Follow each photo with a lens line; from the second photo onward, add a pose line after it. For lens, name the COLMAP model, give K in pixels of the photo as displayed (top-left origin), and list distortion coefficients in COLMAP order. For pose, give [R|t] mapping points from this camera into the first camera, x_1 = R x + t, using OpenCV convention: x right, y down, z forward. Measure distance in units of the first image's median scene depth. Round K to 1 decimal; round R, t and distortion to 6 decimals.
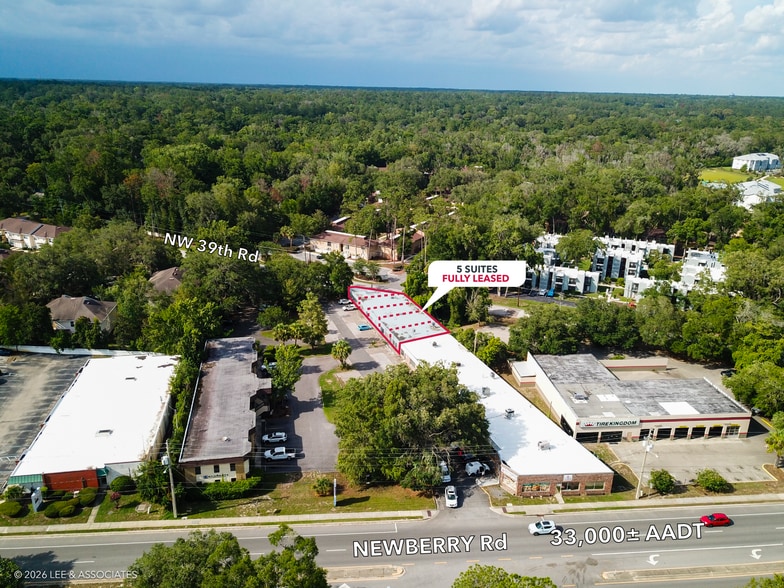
lens RADIAL K [[604.2, 0, 396.2], [0, 604.2, 286.9], [0, 0, 1]] dist [0.002570, -0.009711]
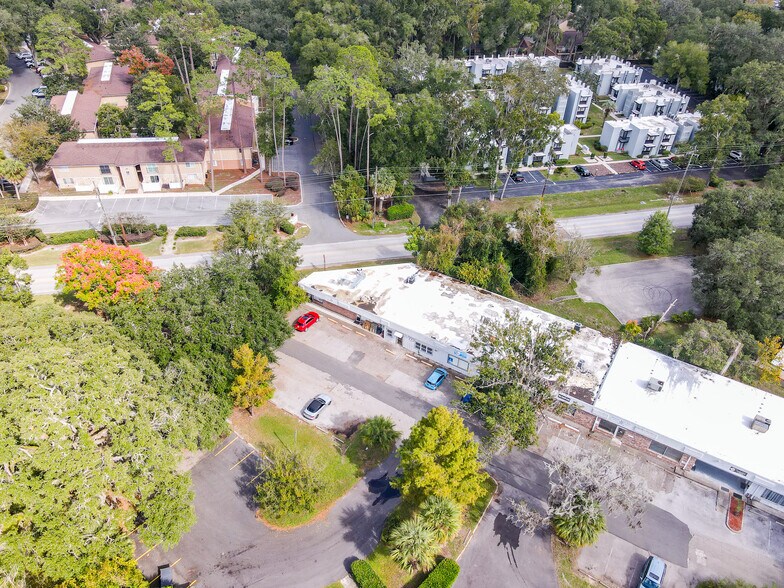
lens RADIAL K [[573.2, 0, 389.7], [0, 573.2, 297.0], [0, 0, 1]] dist [0.000705, 0.025469]
pose [[0.789726, -0.370213, 0.489158, -0.385472], [0.177287, 0.901083, 0.395750, -0.240263], [-0.587283, -0.225812, 0.777243, 0.949503]]
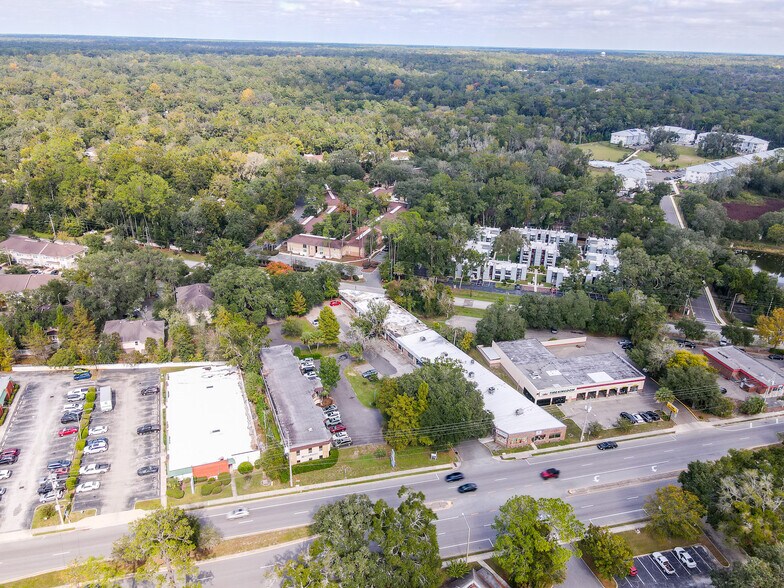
lens RADIAL K [[573.2, 0, 389.7], [0, 573.2, 297.0], [0, 0, 1]] dist [0.000705, 0.025469]
pose [[0.987067, -0.062897, 0.147453, -0.235051], [0.047389, 0.993191, 0.106424, -0.165865], [-0.153143, -0.098060, 0.983327, -0.284323]]
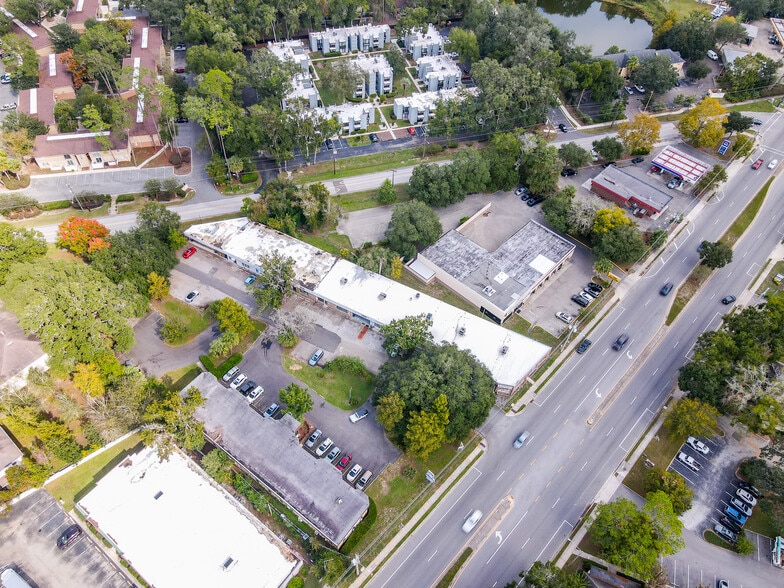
lens RADIAL K [[573.2, 0, 389.7], [0, 573.2, 297.0], [0, 0, 1]] dist [0.000705, 0.025469]
pose [[0.752210, -0.506939, 0.420943, -0.406717], [0.184047, 0.775050, 0.604503, -0.613959], [-0.632698, -0.377240, 0.676301, 0.273690]]
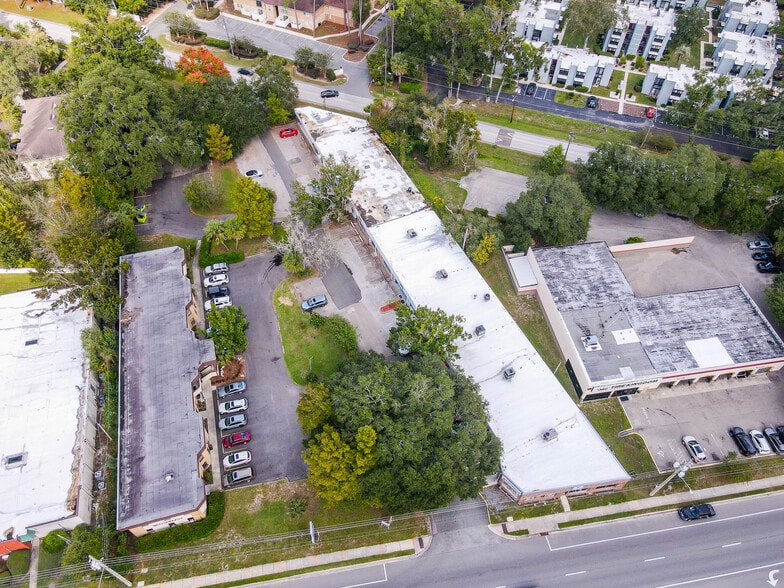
lens RADIAL K [[573.2, 0, 389.7], [0, 573.2, 297.0], [0, 0, 1]] dist [0.000705, 0.025469]
pose [[0.997303, -0.061944, 0.039359, -0.001715], [0.029790, 0.831802, 0.554273, -0.312745], [-0.067073, -0.551606, 0.831404, 0.398447]]
